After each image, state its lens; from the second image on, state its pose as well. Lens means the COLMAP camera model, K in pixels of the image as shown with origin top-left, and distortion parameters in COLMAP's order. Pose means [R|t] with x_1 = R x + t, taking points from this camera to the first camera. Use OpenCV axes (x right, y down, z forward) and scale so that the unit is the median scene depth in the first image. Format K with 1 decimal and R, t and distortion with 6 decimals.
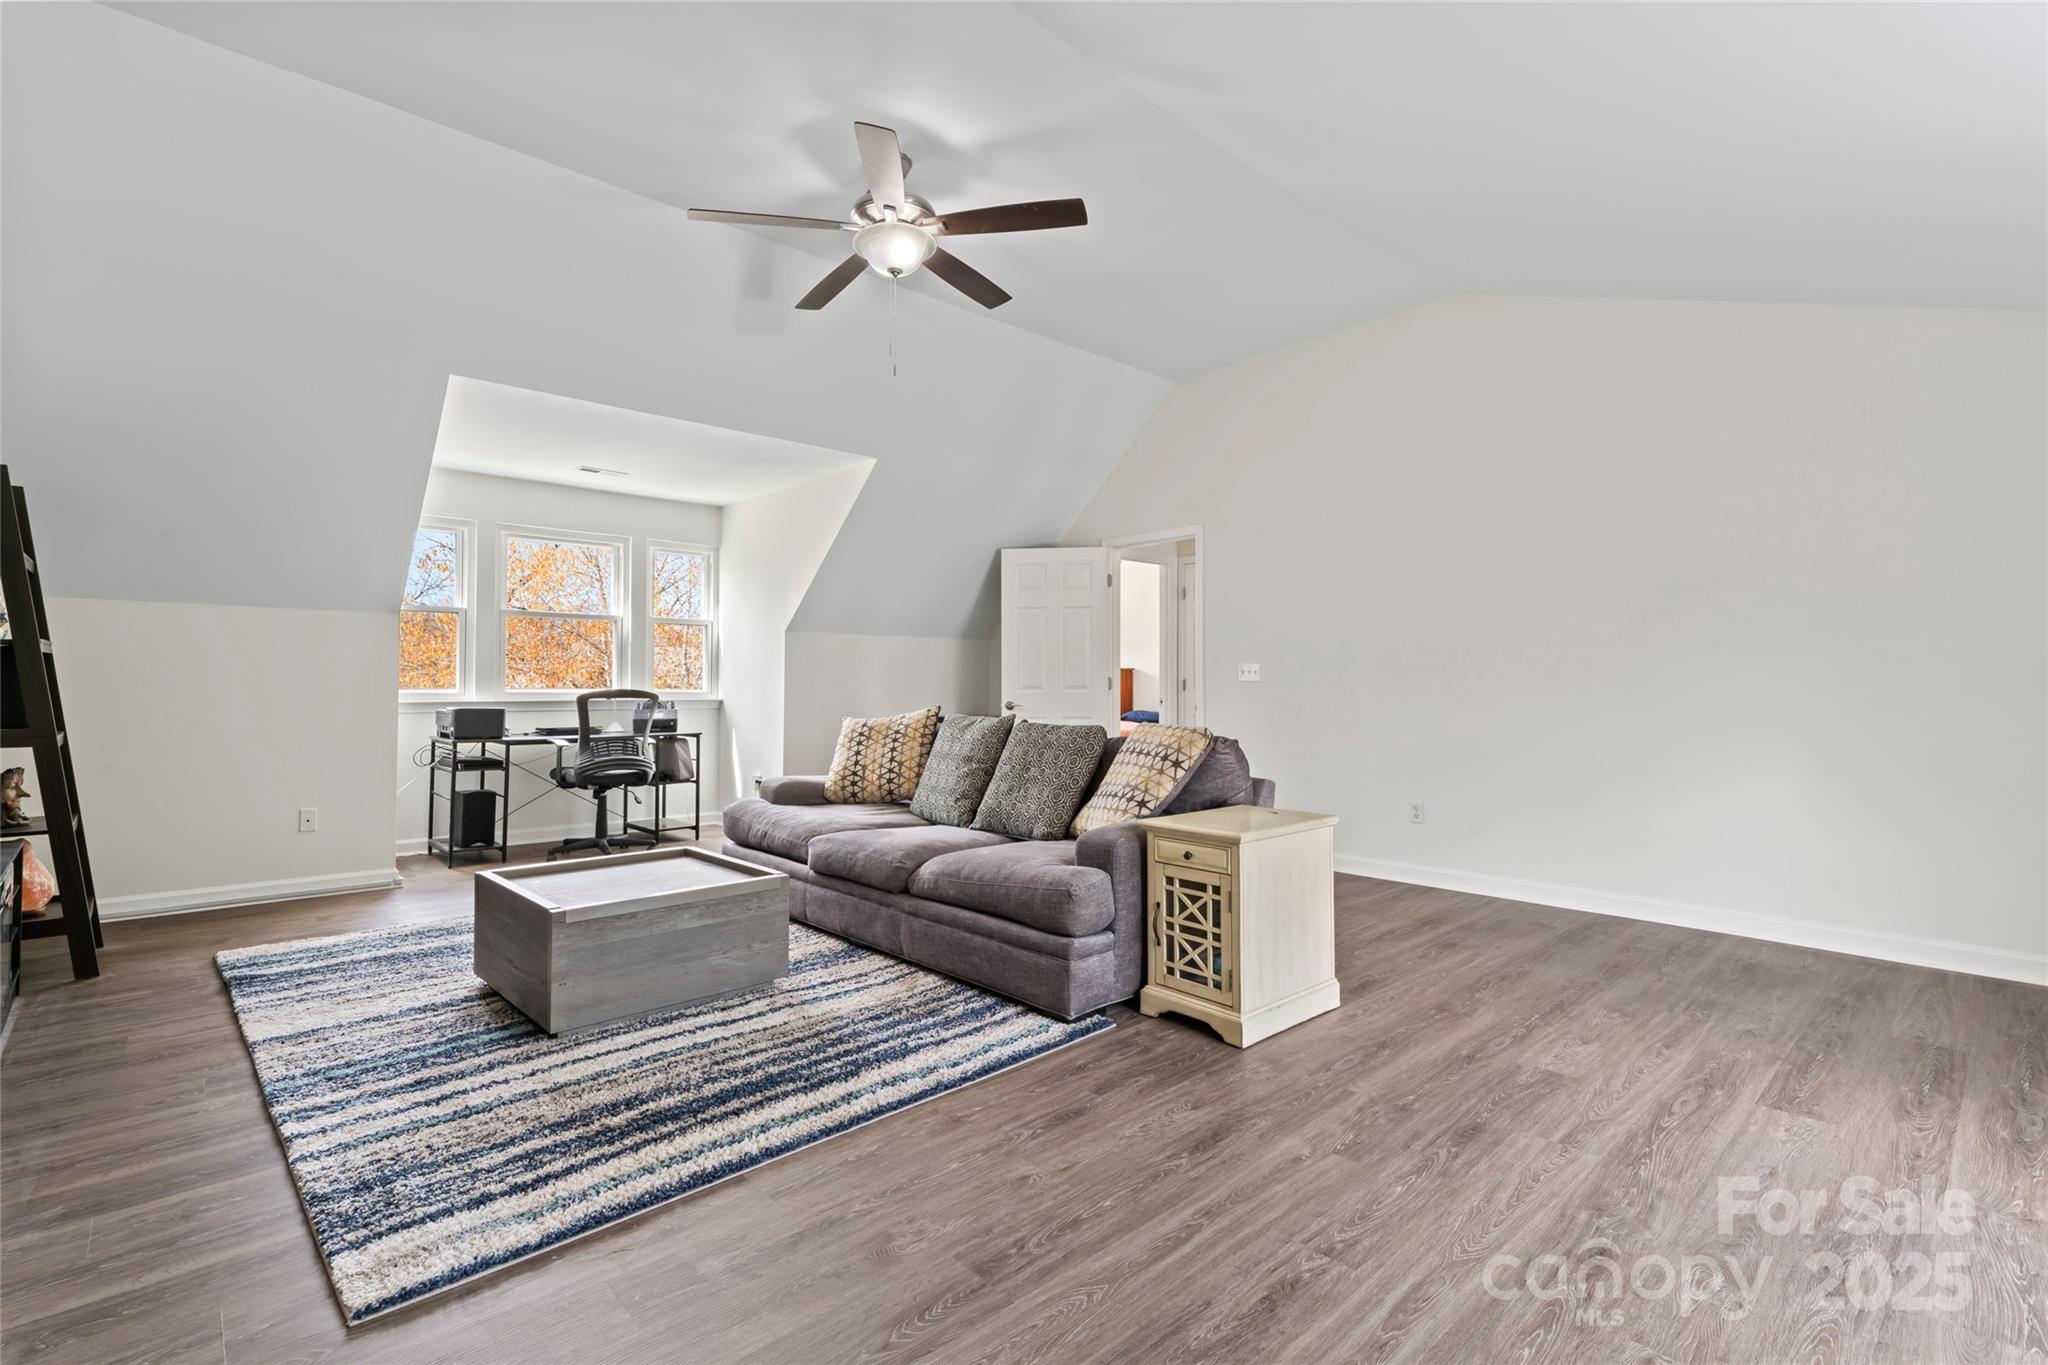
lens RADIAL K [[923.1, 0, 1021.9], [0, 923.1, 675.6], [0, 0, 1]] dist [-0.000686, -0.000609]
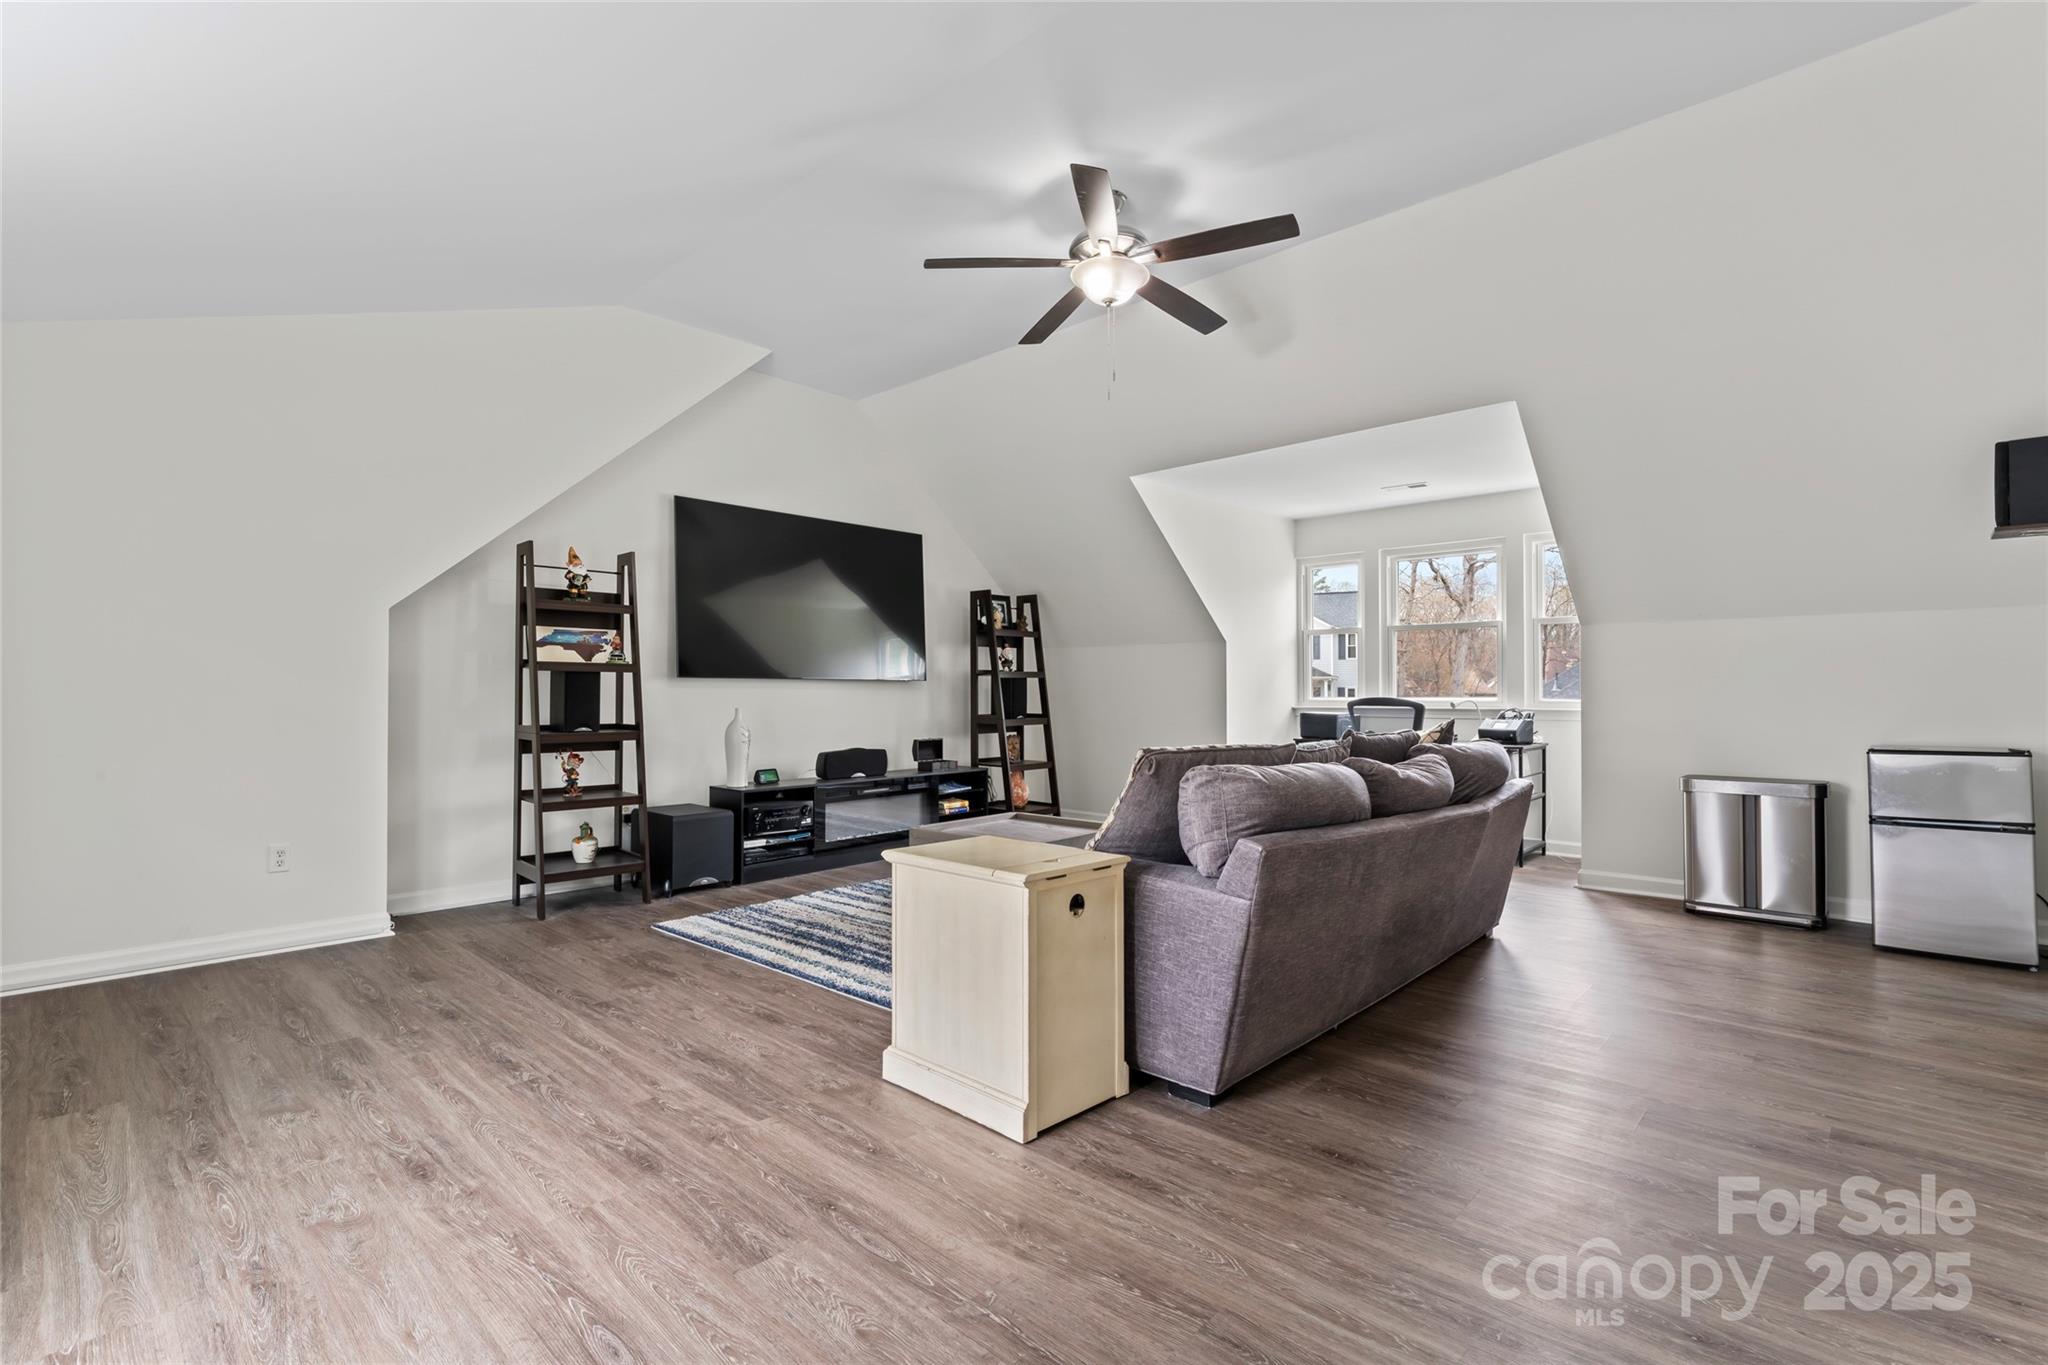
lens RADIAL K [[923.1, 0, 1024.9], [0, 923.1, 691.7], [0, 0, 1]] dist [-0.000686, -0.000609]
pose [[0.079811, -0.003232, -0.996805, 1.408518], [0.012186, 0.999923, -0.002266, 0.014578], [0.996736, -0.011966, 0.079844, 1.266940]]
